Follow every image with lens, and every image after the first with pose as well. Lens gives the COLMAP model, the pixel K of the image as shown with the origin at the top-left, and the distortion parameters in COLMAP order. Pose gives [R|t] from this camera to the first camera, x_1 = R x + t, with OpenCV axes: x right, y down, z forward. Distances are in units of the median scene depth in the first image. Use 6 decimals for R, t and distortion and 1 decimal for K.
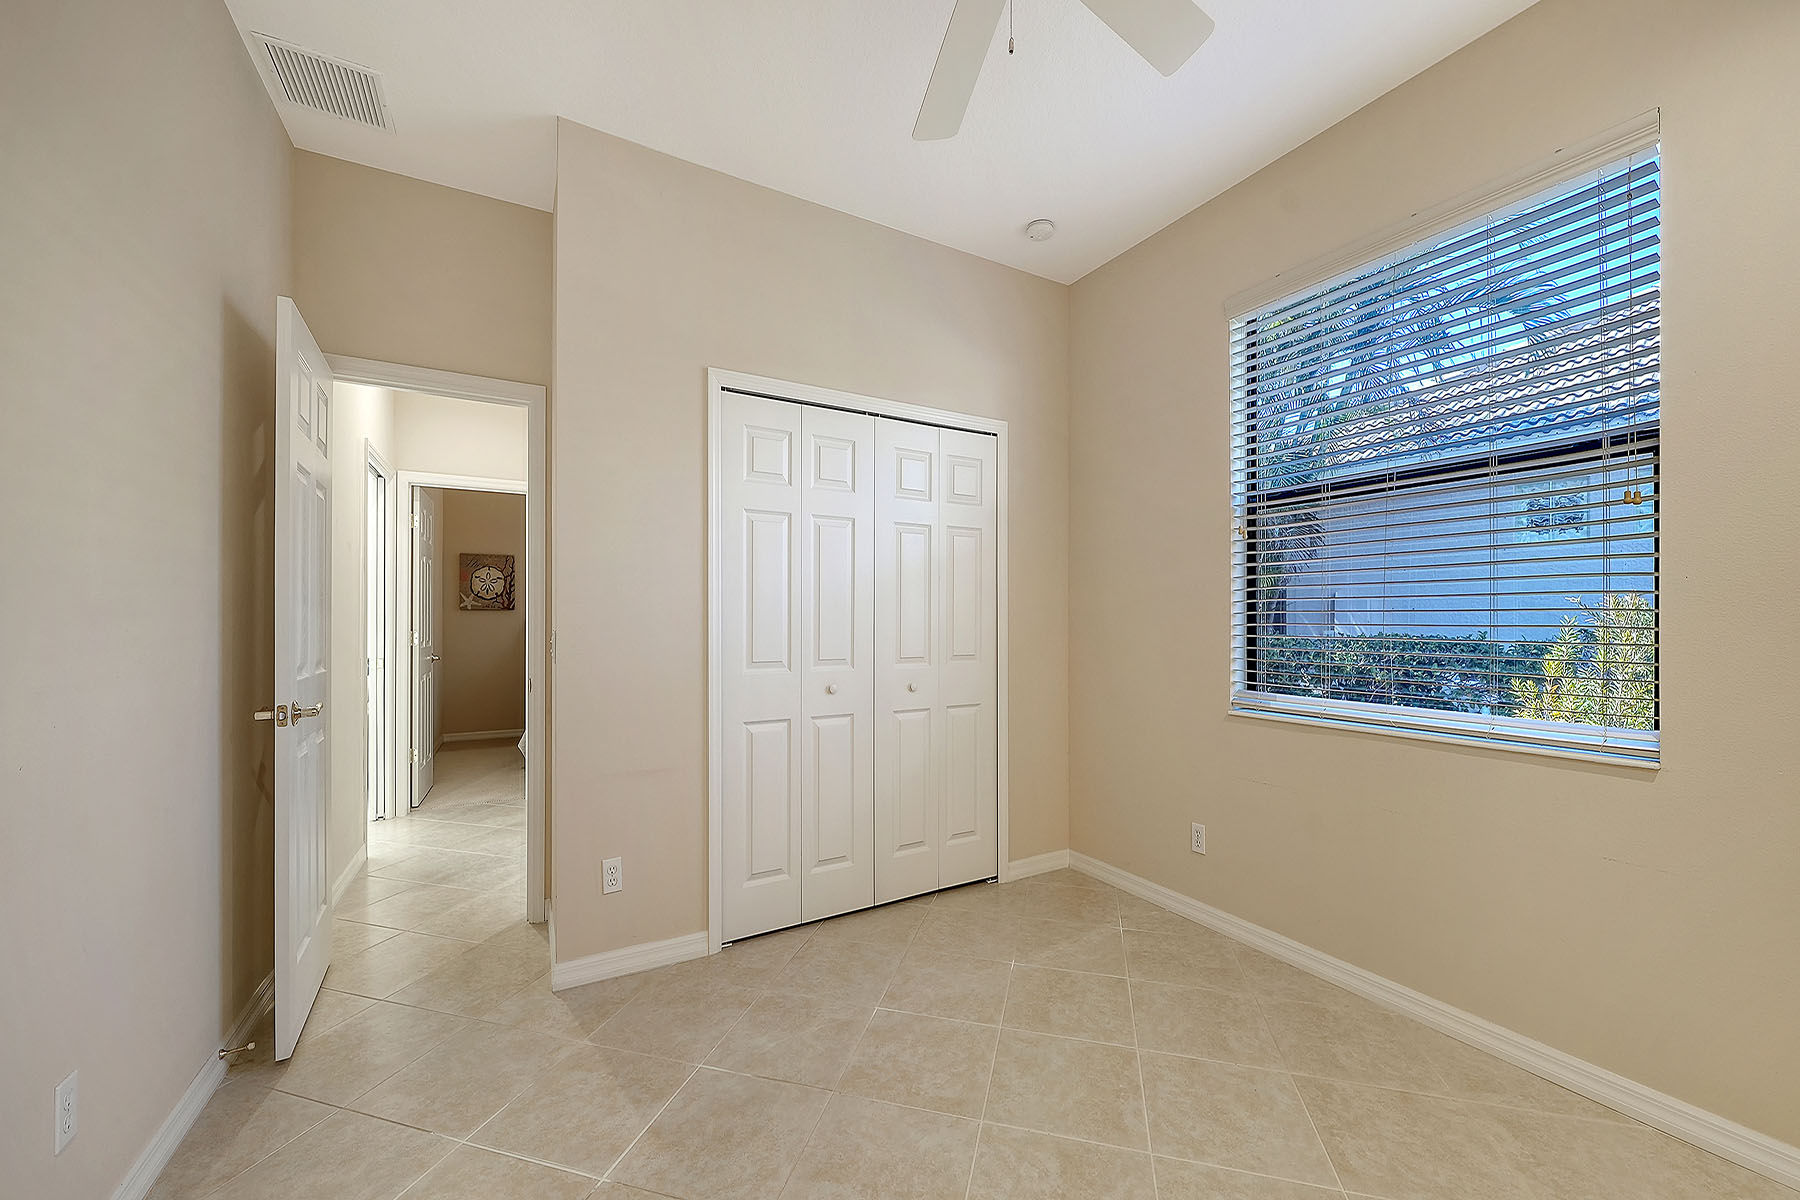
lens RADIAL K [[675.8, 0, 899.4], [0, 675.8, 613.5], [0, 0, 1]] dist [-0.007939, -0.001396]
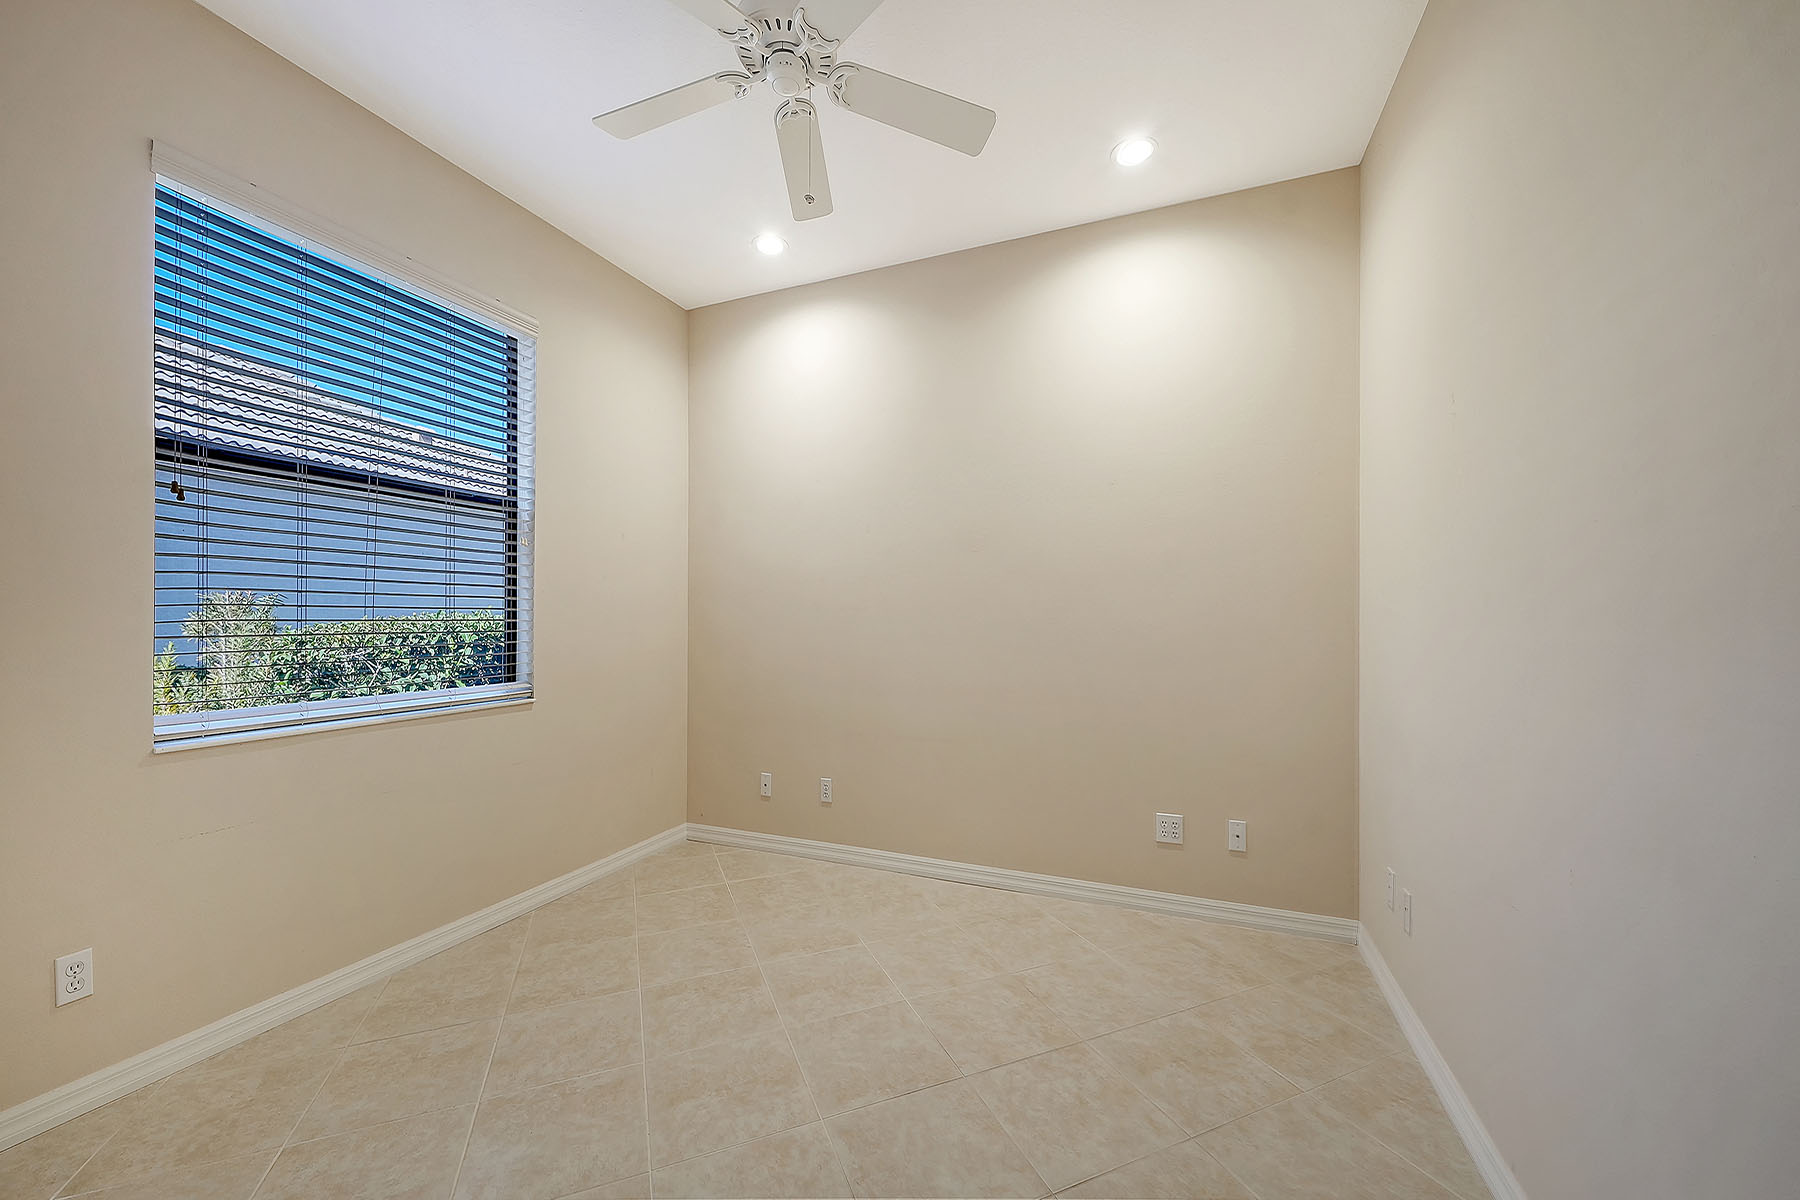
lens RADIAL K [[675.8, 0, 897.9], [0, 675.8, 604.8], [0, 0, 1]] dist [-0.007939, -0.001396]
pose [[-0.629997, 0.015774, 0.776437, -0.657132], [-0.006589, 0.999649, -0.025655, 0.016114], [-0.776570, -0.021279, -0.629672, 1.096564]]
